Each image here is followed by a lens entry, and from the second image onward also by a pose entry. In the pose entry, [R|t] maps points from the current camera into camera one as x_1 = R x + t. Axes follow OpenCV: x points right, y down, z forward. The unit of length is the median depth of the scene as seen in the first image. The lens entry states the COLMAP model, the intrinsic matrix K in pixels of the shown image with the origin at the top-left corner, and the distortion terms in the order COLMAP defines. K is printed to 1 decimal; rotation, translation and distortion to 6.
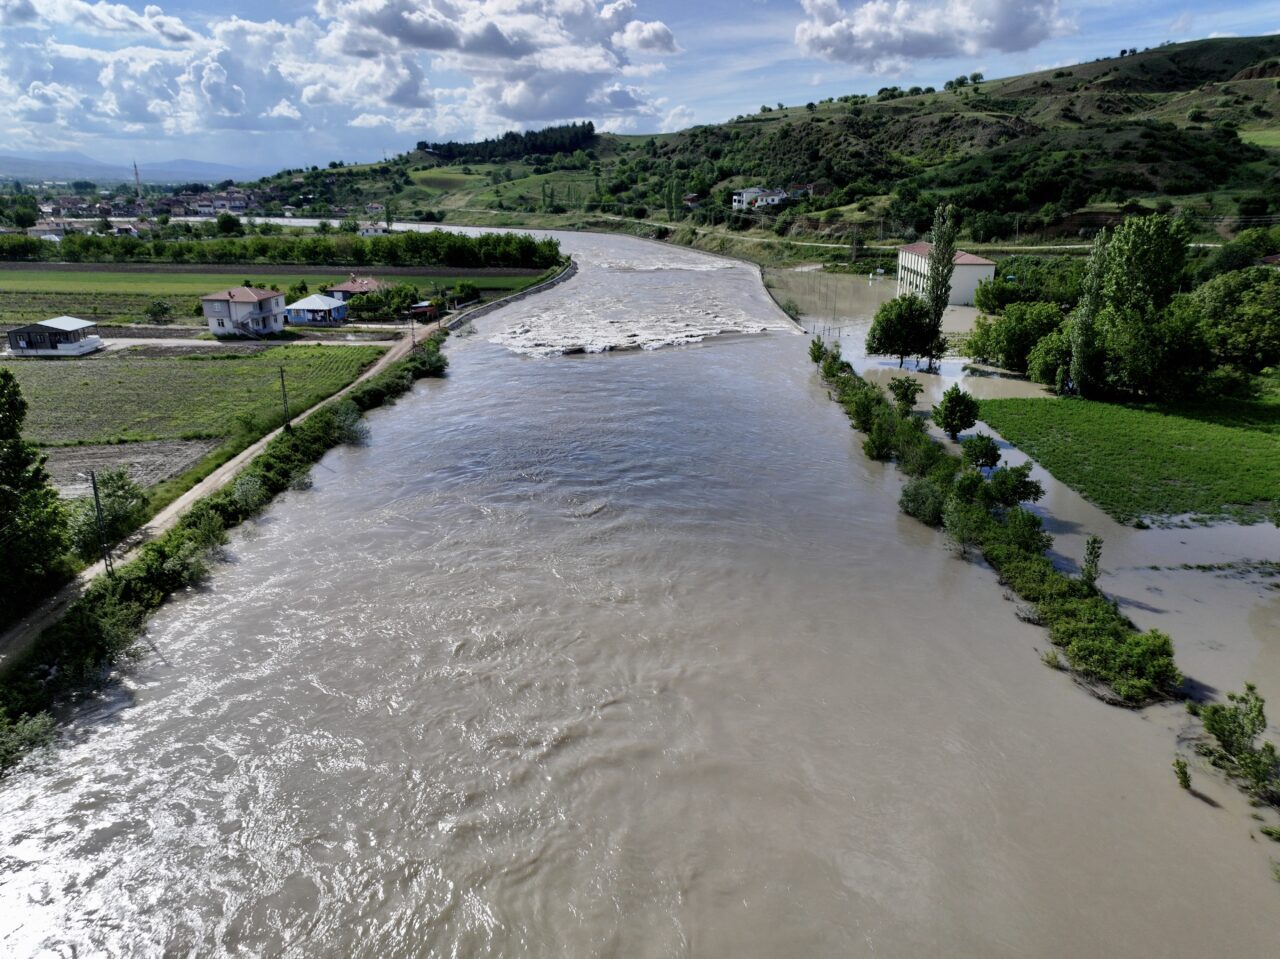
lens RADIAL K [[911.6, 0, 644.4], [0, 911.6, 474.8], [0, 0, 1]] dist [0.003920, 0.024761]
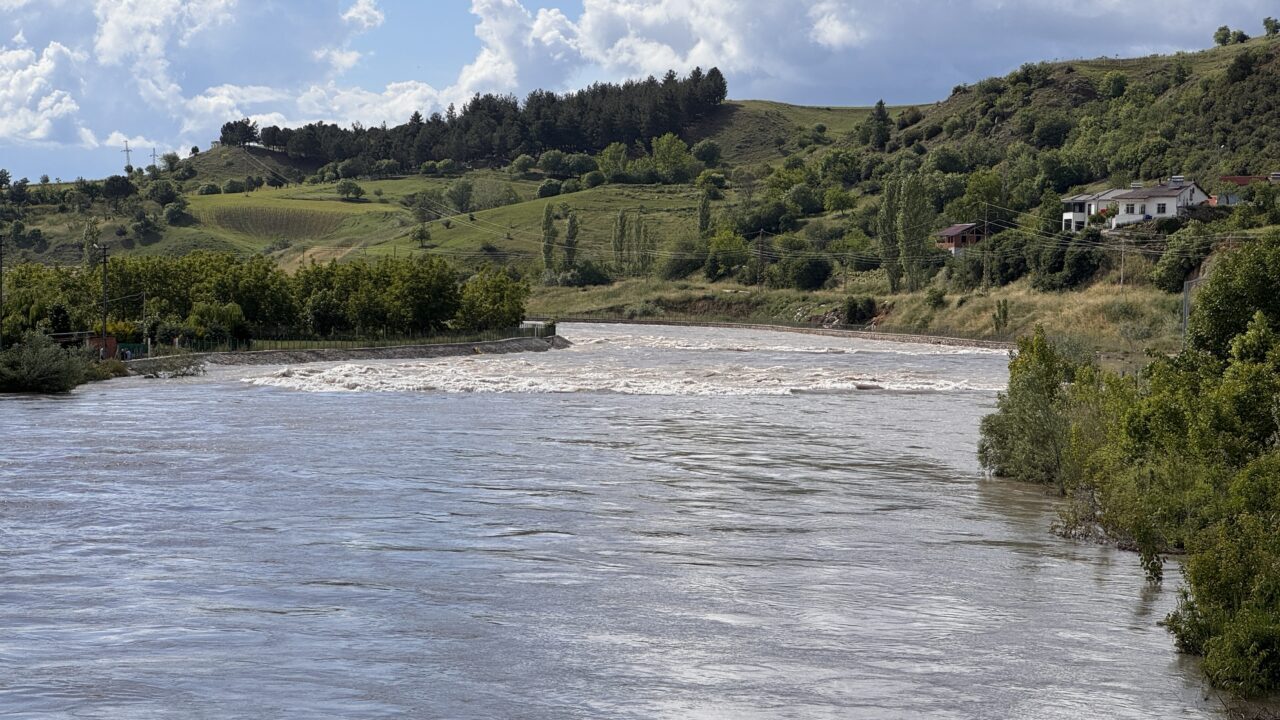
lens RADIAL K [[2892.4, 0, 641.2], [0, 2892.4, 354.7], [0, 0, 1]] dist [0.164822, 0.000000]
pose [[0.995244, 0.013041, -0.096538, 0.028828], [-0.039988, 0.958347, -0.282792, 0.042749], [0.088829, 0.285308, 0.954311, -0.036465]]
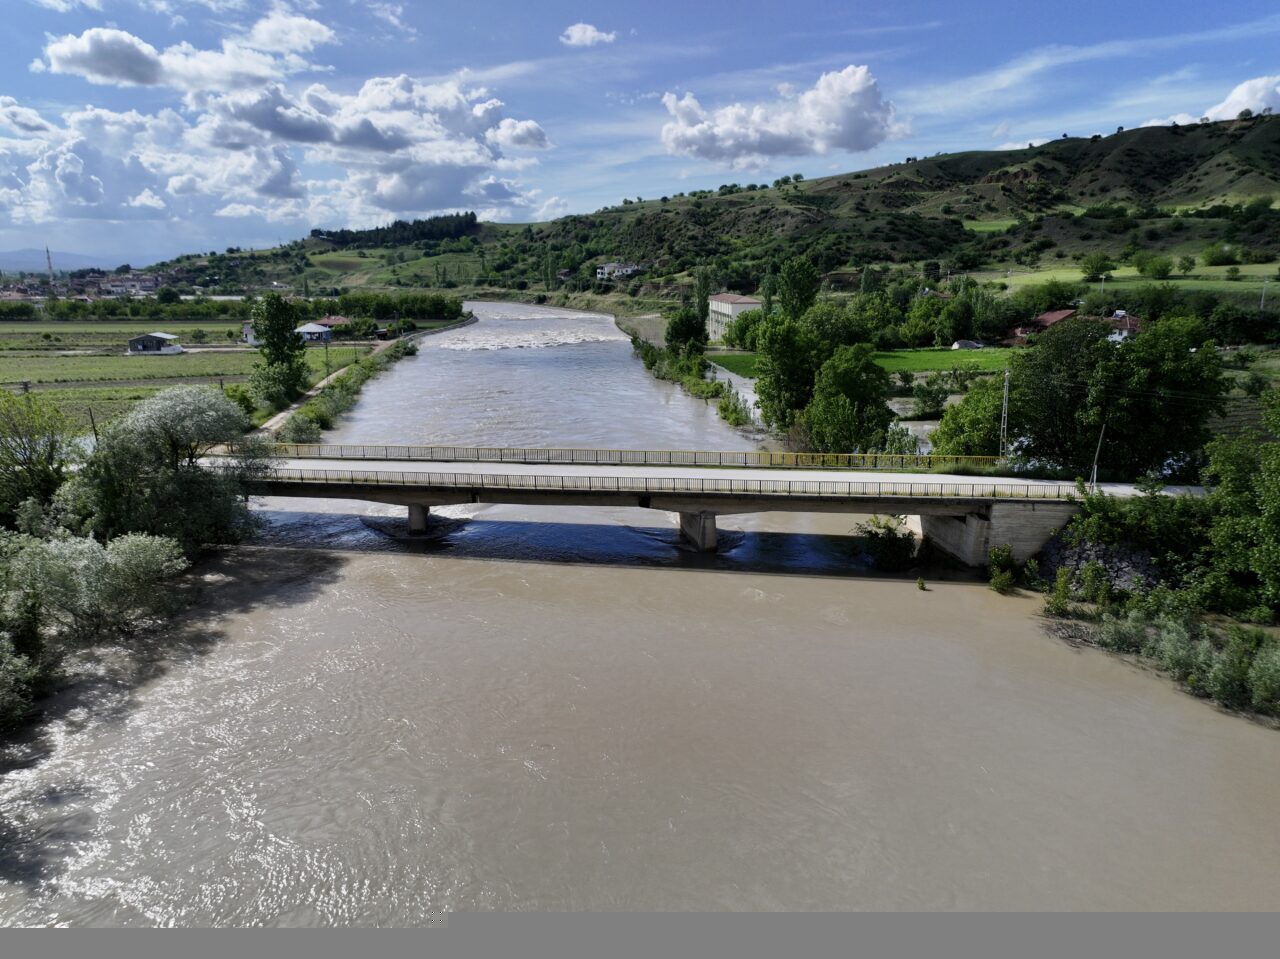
lens RADIAL K [[911.6, 0, 646.7], [0, 911.6, 477.9], [0, 0, 1]] dist [0.003920, 0.024761]
pose [[0.991100, -0.036062, 0.128145, -0.003743], [0.046892, 0.995485, -0.082527, 0.054852], [-0.124590, 0.087801, 0.988316, -0.141056]]
